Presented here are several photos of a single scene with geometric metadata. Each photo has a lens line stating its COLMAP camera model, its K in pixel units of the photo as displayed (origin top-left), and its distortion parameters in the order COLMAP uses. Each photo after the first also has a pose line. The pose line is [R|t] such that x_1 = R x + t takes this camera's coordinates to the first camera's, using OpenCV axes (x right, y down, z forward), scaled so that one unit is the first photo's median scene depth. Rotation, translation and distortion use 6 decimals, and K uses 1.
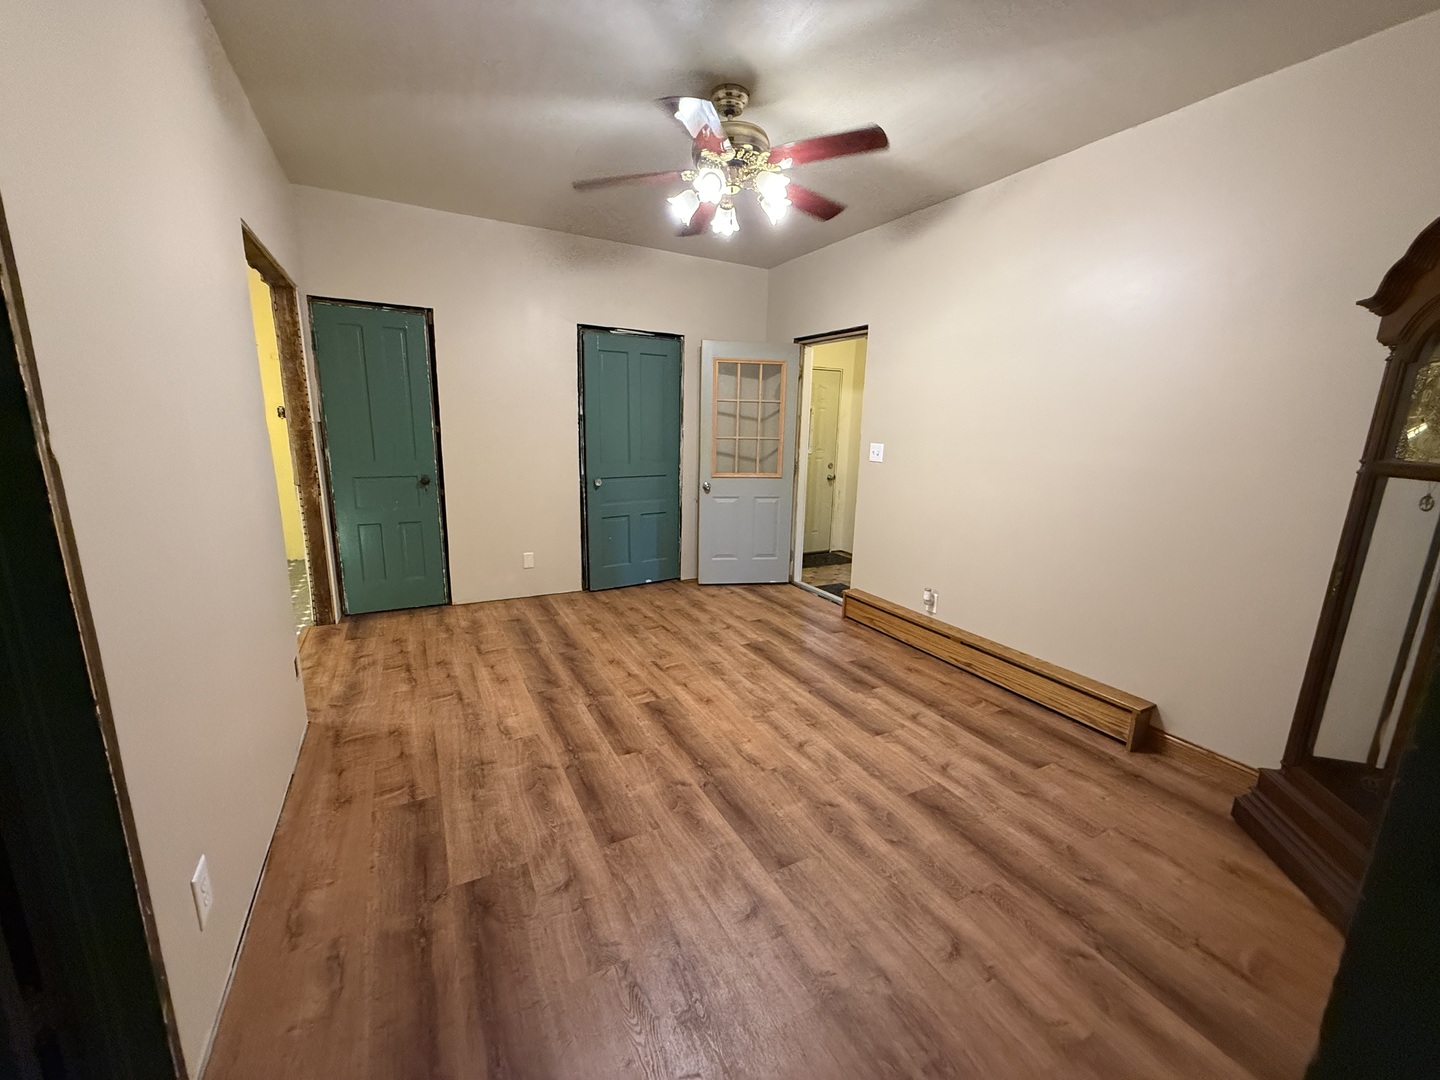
lens RADIAL K [[574.4, 0, 717.4], [0, 574.4, 542.2], [0, 0, 1]] dist [0.000453, 0.000797]
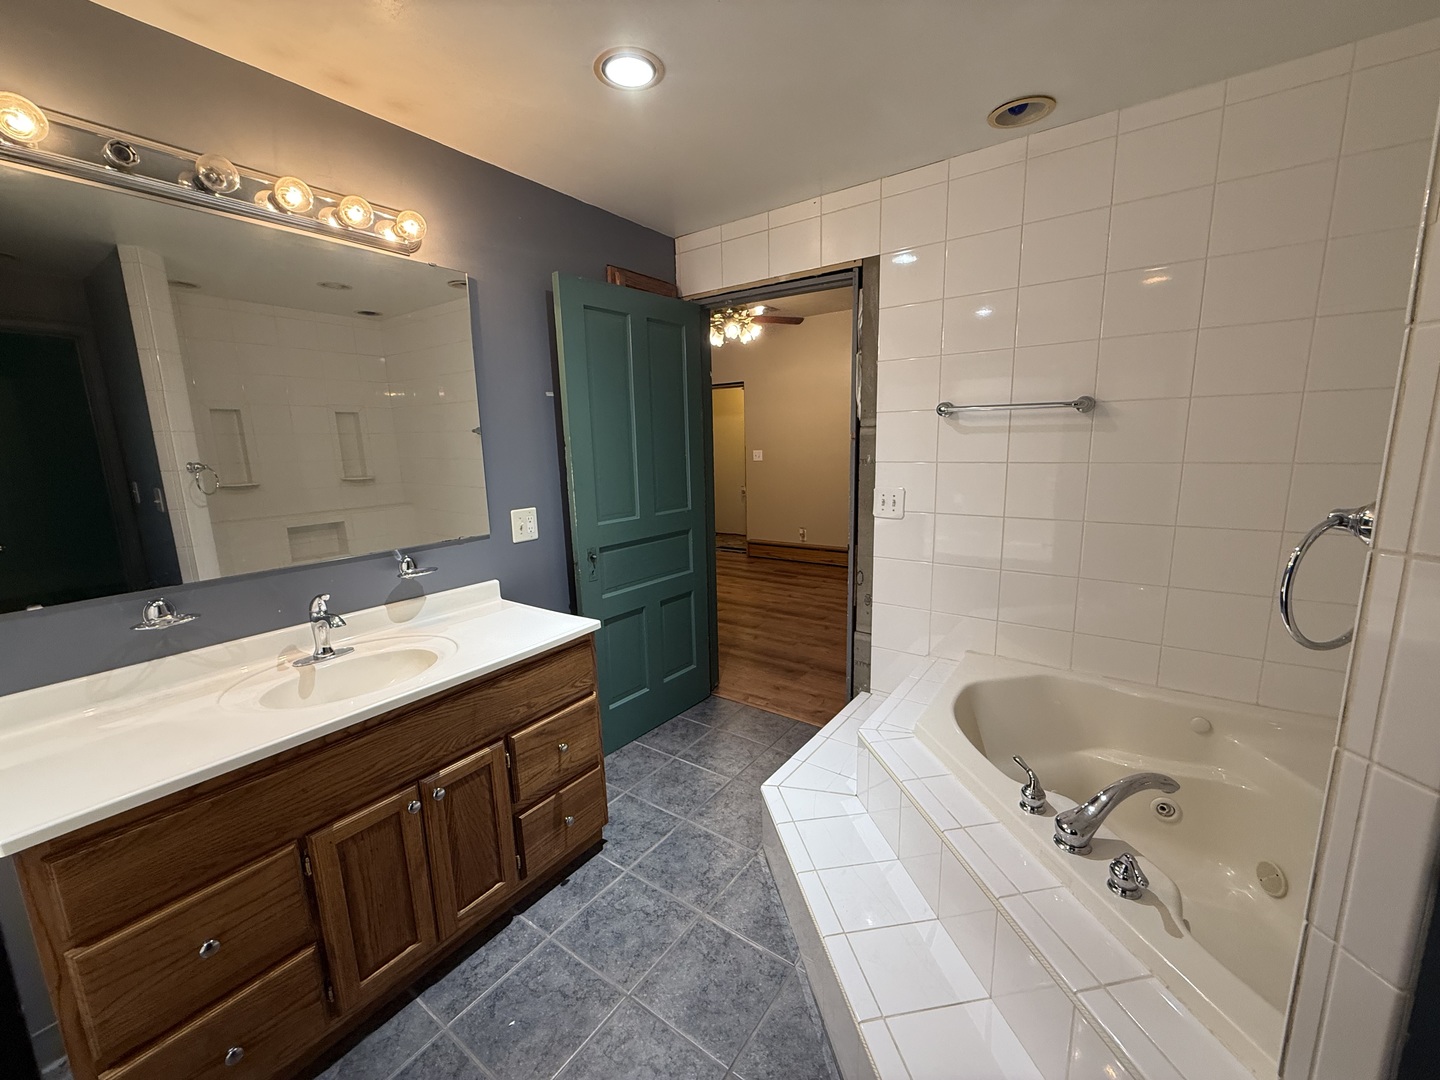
lens RADIAL K [[574.4, 0, 720.2], [0, 574.4, 541.2], [0, 0, 1]] dist [0.000453, 0.000797]
pose [[0.891889, -0.125975, 0.434355, -0.909755], [0.140527, 0.990076, -0.001403, 0.126512], [-0.429868, 0.062290, 0.900741, -0.720498]]
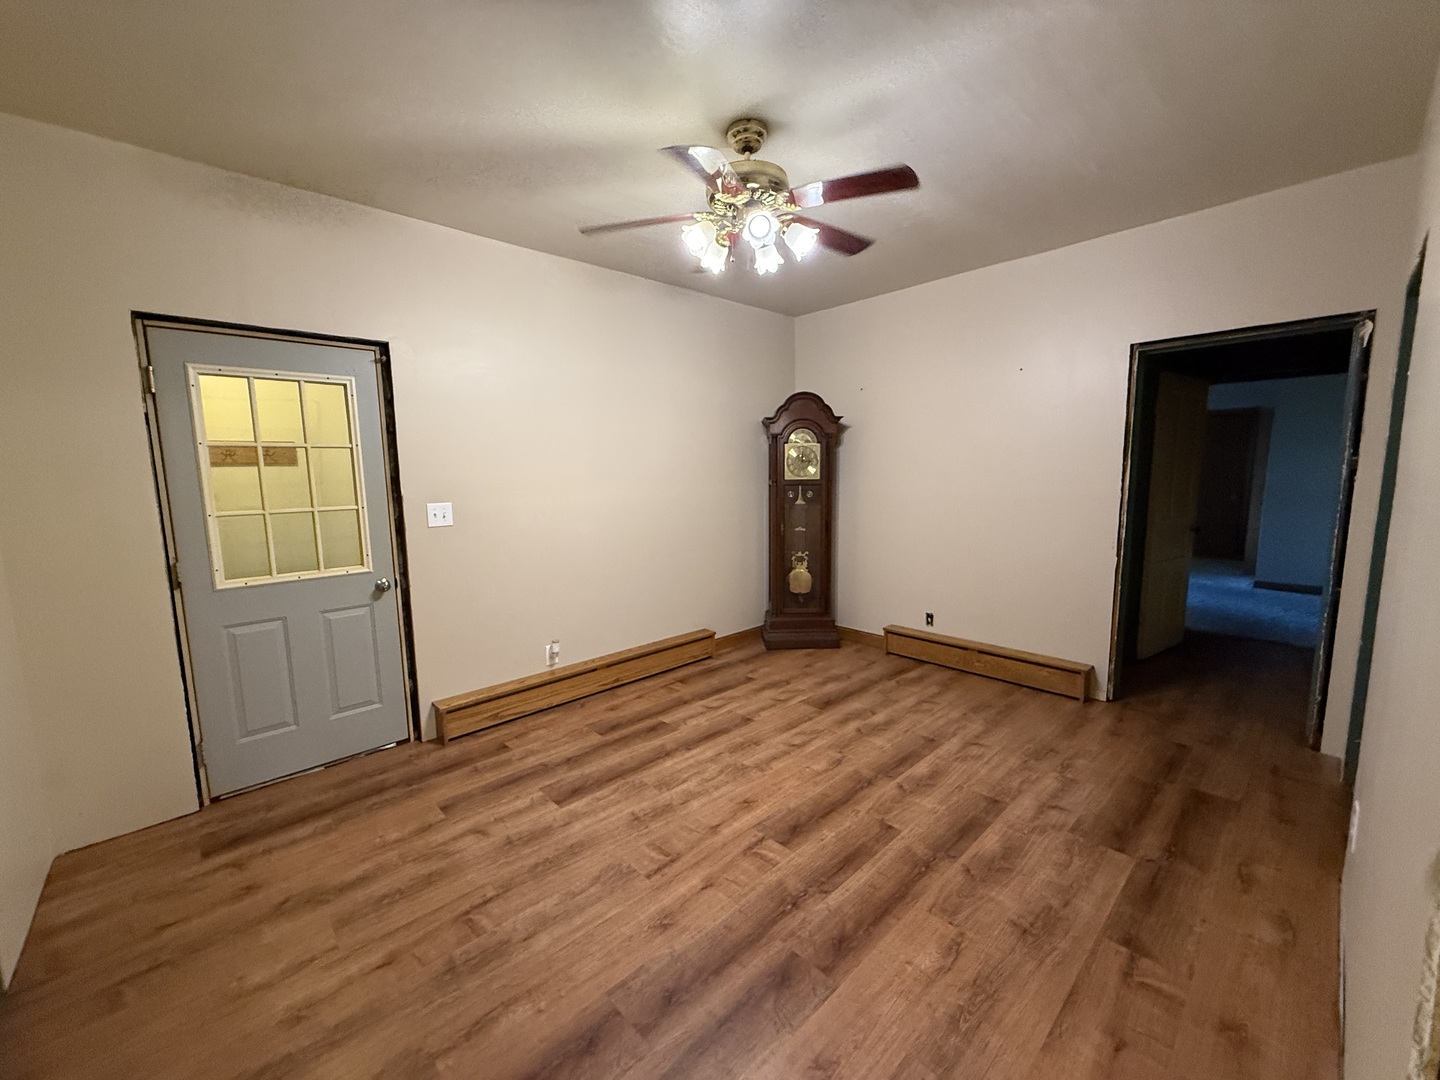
lens RADIAL K [[574.4, 0, 718.7], [0, 574.4, 540.5], [0, 0, 1]] dist [0.000453, 0.000797]
pose [[-0.257424, -0.141796, 0.955838, -0.849152], [0.209352, 0.957497, 0.198424, -0.301438], [-0.943348, 0.251186, -0.216797, 1.258581]]
